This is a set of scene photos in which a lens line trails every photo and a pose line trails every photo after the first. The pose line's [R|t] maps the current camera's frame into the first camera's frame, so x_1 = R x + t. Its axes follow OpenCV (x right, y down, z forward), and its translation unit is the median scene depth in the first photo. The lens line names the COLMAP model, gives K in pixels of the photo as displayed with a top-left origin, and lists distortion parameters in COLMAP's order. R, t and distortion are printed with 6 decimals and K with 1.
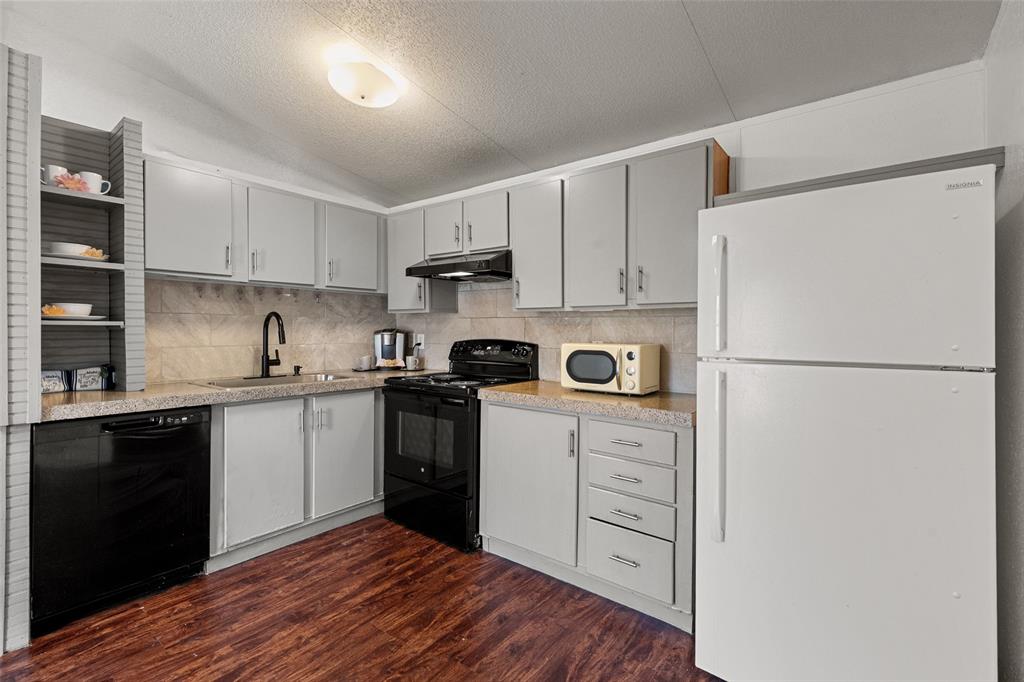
lens RADIAL K [[455.2, 0, 515.1], [0, 455.2, 330.8], [0, 0, 1]] dist [-0.000042, 0.000024]
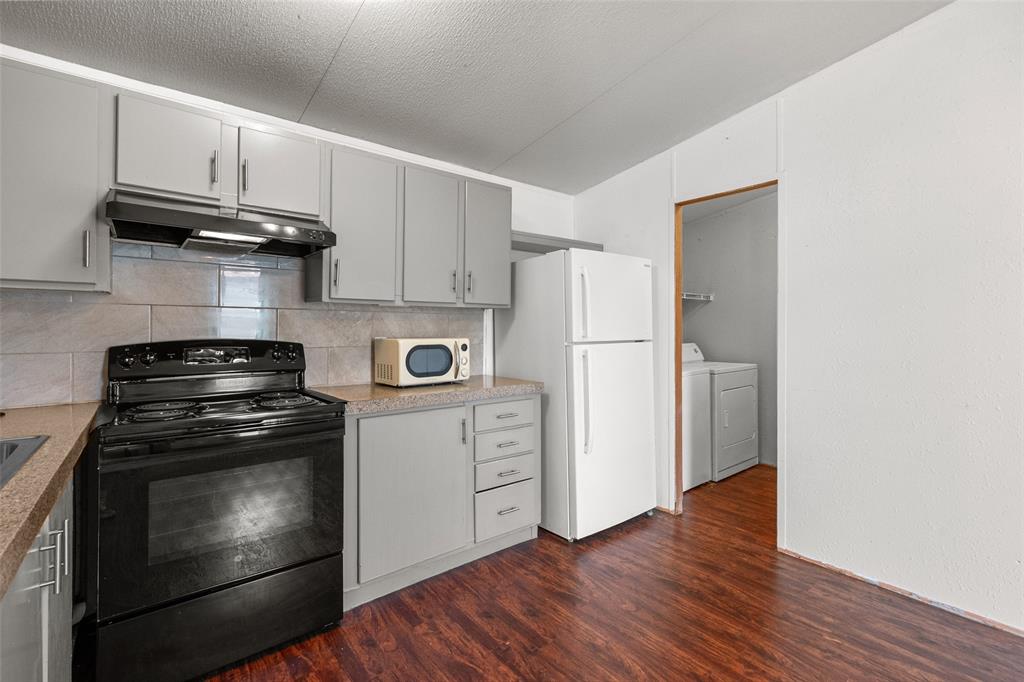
lens RADIAL K [[459.8, 0, 510.9], [0, 459.8, 328.5], [0, 0, 1]] dist [-0.000694, 0.000161]
pose [[0.227526, -0.005687, 0.973755, -0.780090], [0.003678, 0.999981, 0.004981, 0.001362], [-0.973765, 0.002448, 0.227543, 0.564706]]
